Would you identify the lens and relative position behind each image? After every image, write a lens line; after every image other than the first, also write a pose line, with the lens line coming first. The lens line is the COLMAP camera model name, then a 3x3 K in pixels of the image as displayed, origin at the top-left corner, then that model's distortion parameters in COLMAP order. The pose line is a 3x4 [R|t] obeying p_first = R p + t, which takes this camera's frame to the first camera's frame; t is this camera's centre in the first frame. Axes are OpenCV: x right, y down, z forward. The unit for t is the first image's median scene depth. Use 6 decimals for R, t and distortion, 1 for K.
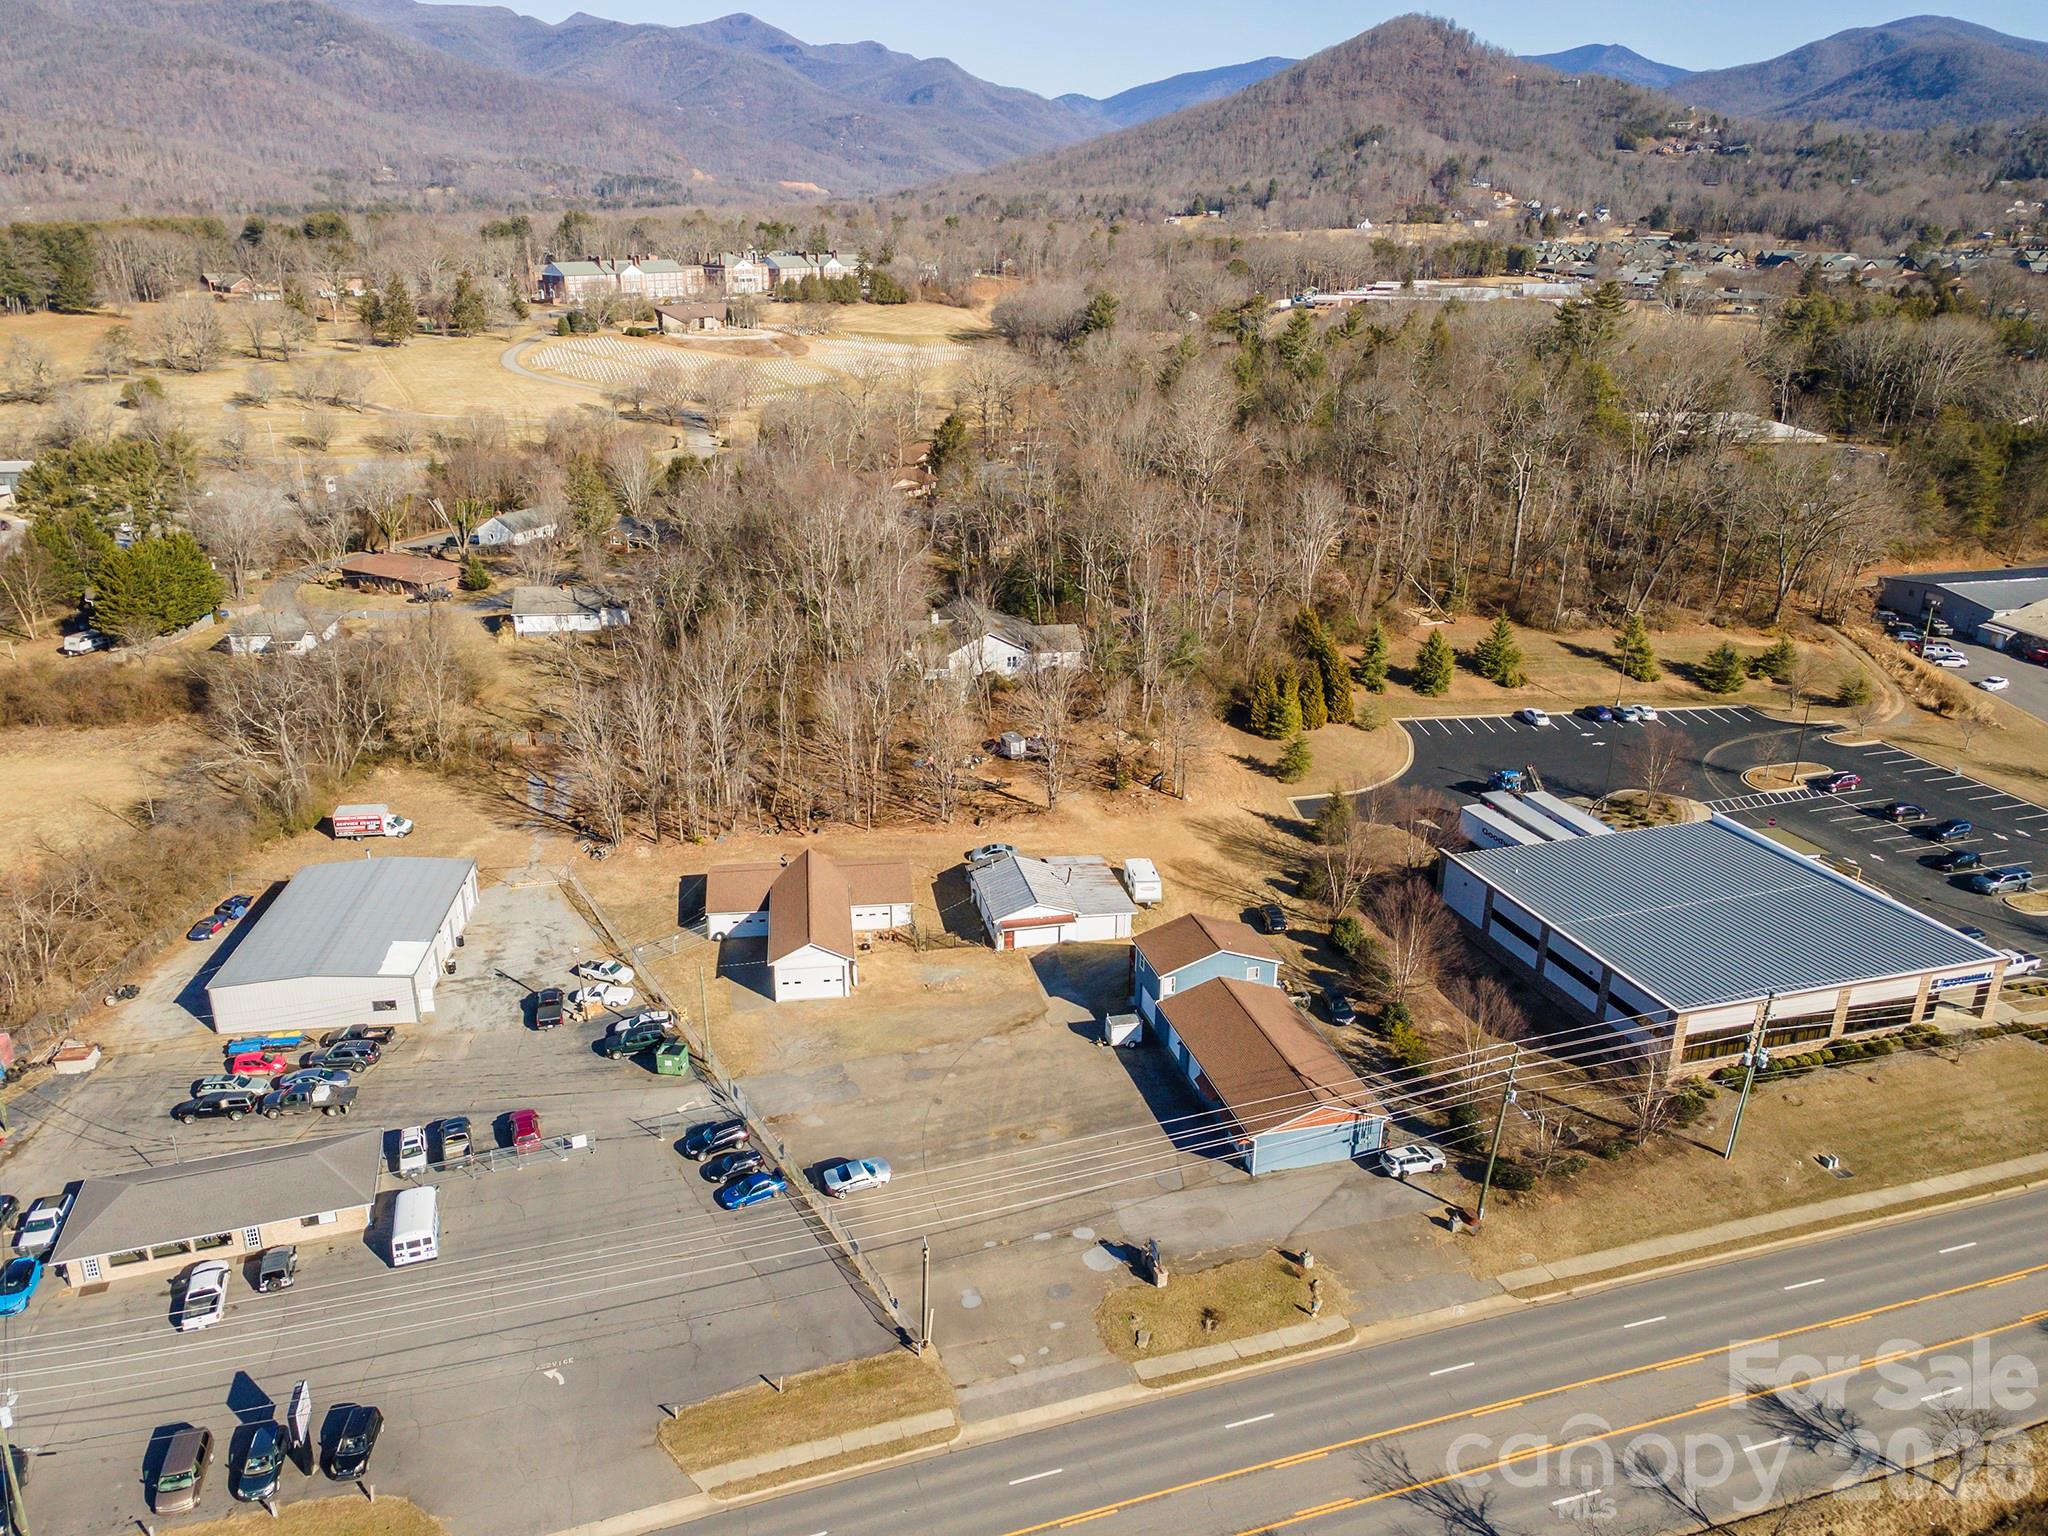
lens RADIAL K [[1484.2, 0, 1010.0], [0, 1484.2, 766.1], [0, 0, 1]] dist [0.022647, 0.057480]
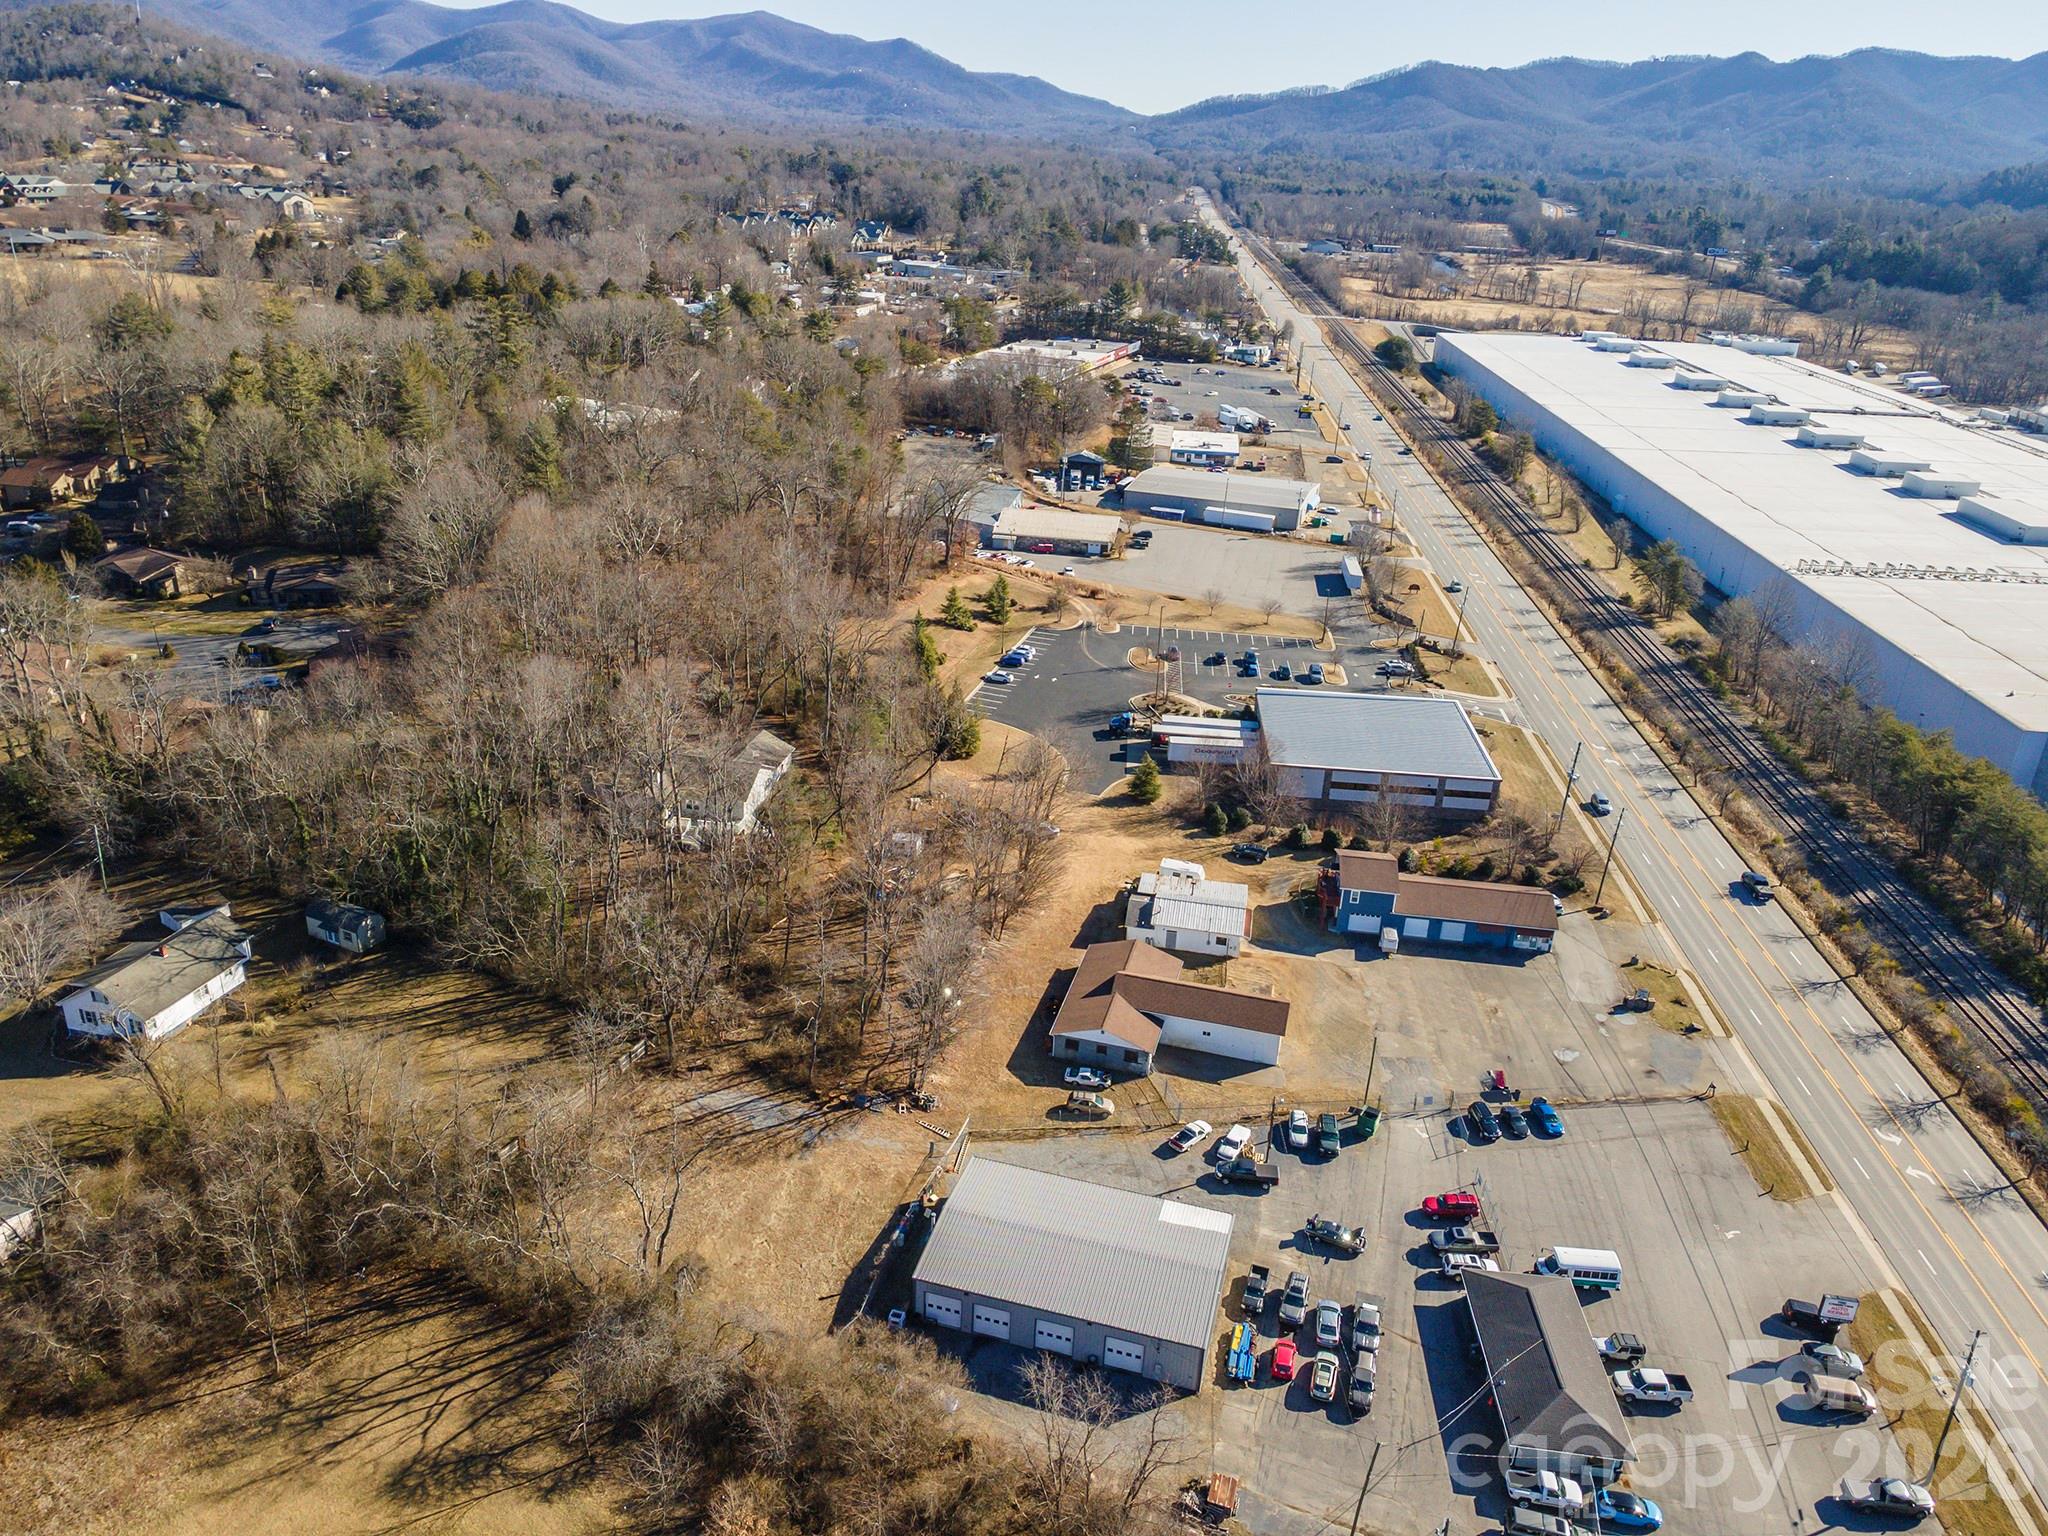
lens RADIAL K [[1482.1, 0, 1010.8], [0, 1482.1, 766.5], [0, 0, 1]] dist [0.034468, 0.035049]
pose [[0.386754, -0.356940, 0.850303, -1.002536], [0.294144, 0.921641, 0.253097, -0.367877], [-0.874014, 0.152225, 0.461439, 0.505997]]
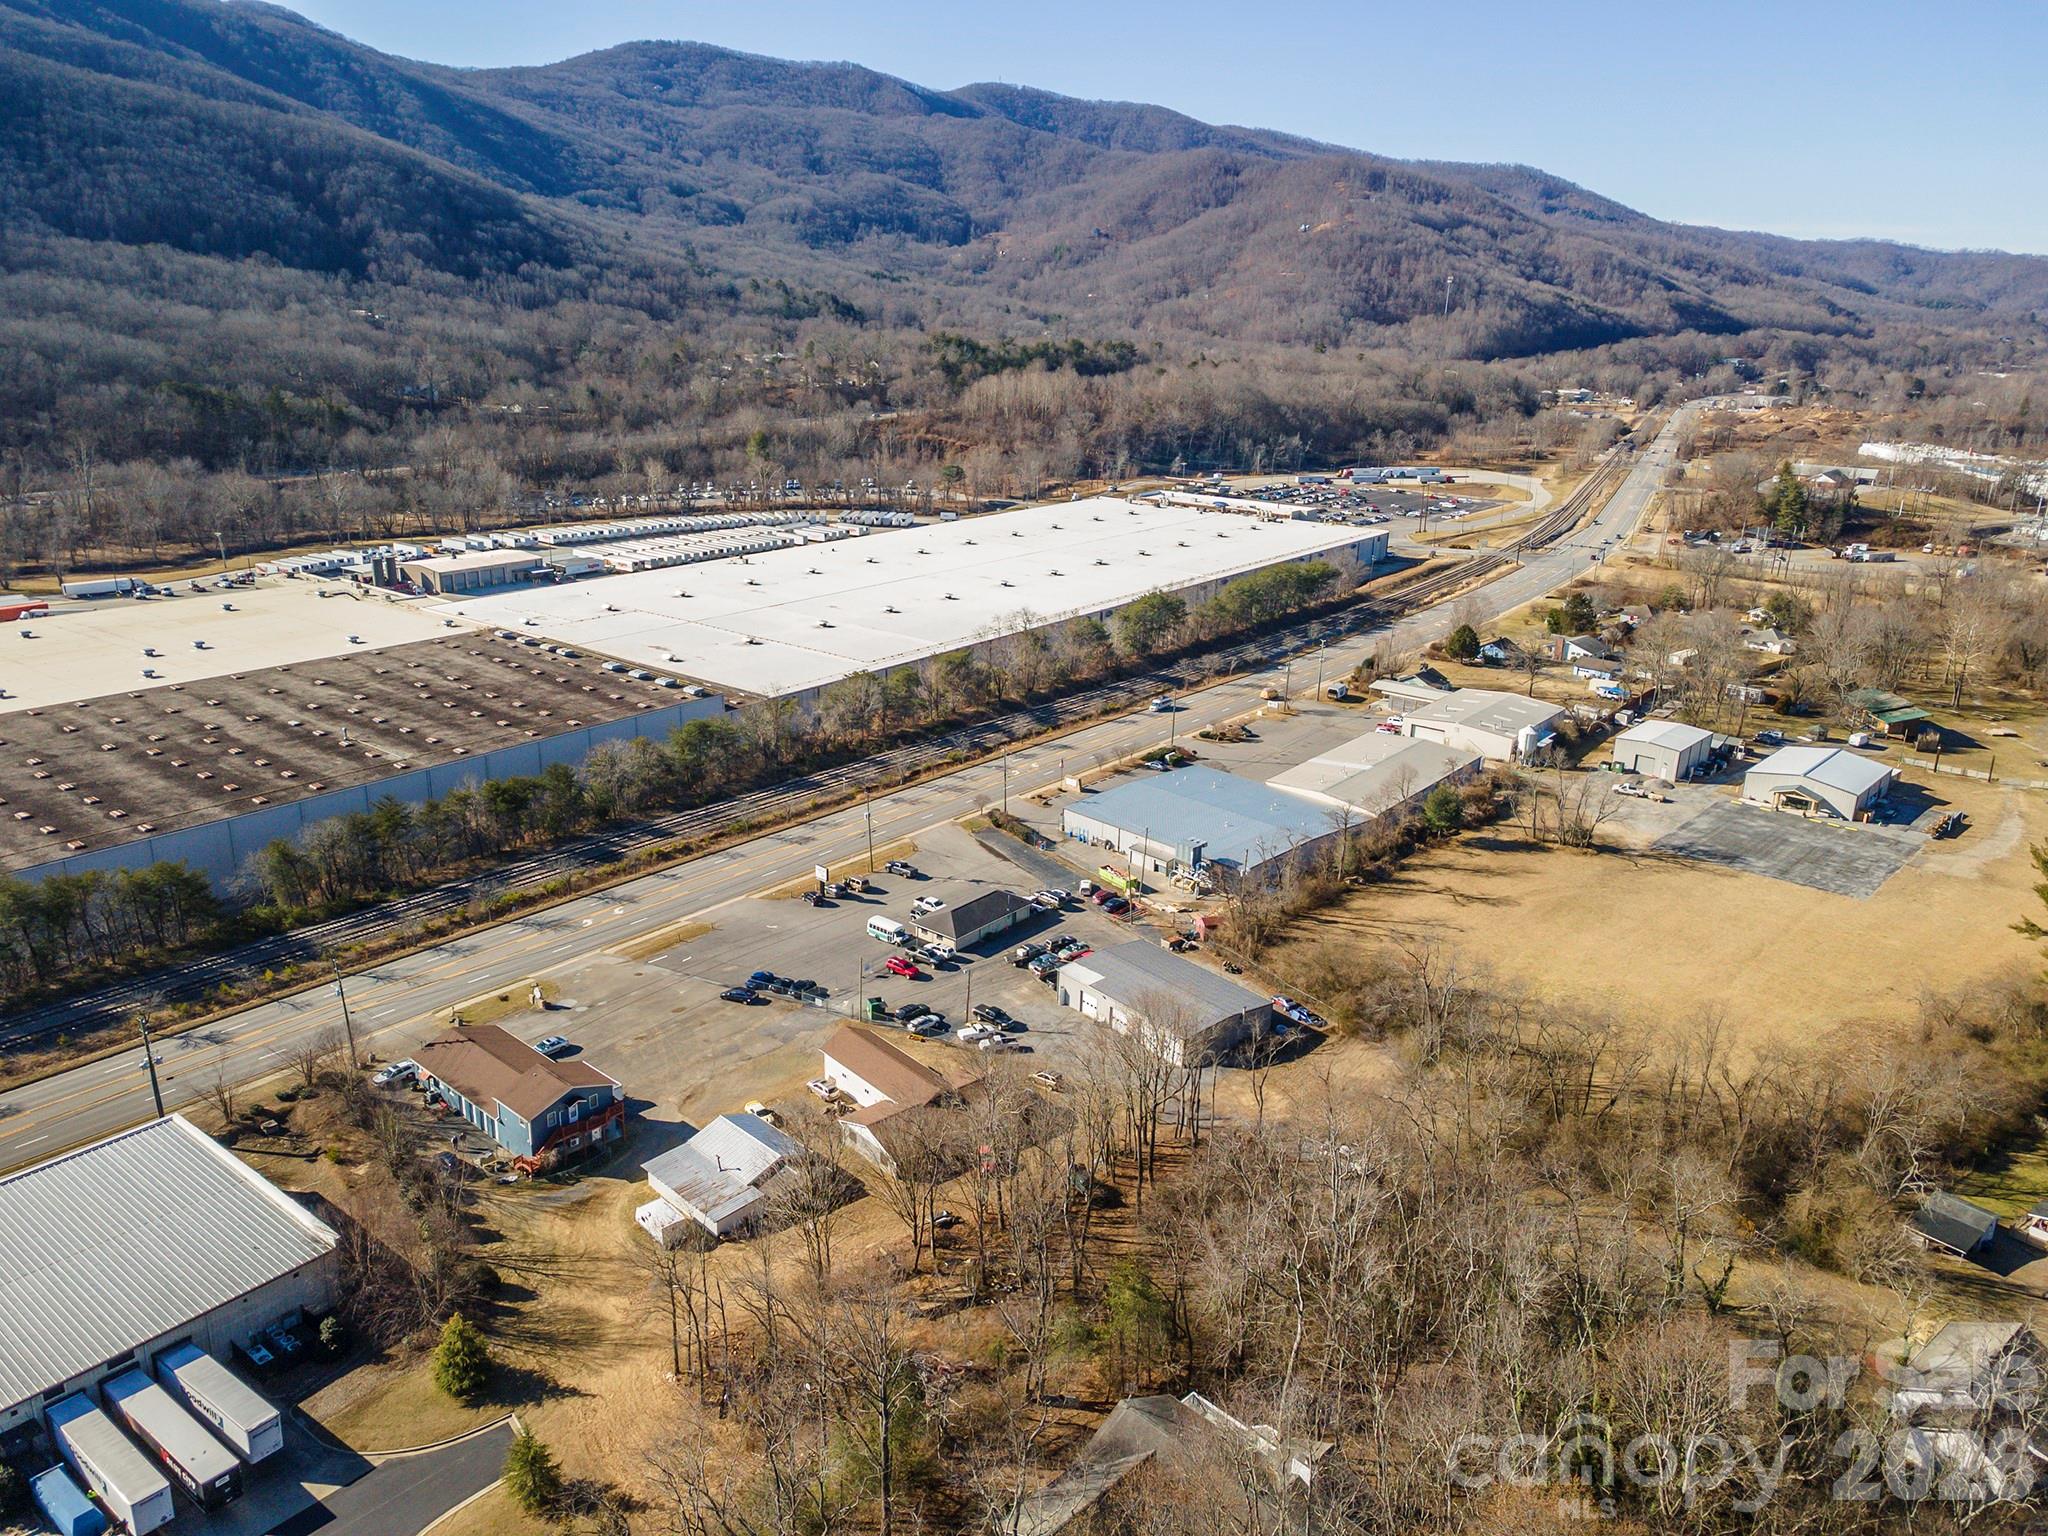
lens RADIAL K [[1484.2, 0, 1010.0], [0, 1484.2, 766.1], [0, 0, 1]] dist [0.022647, 0.057480]
pose [[-0.839158, 0.140176, -0.525513, 0.361672], [-0.224205, 0.791146, 0.569051, -0.752435], [0.495525, 0.595347, -0.632469, 1.514872]]
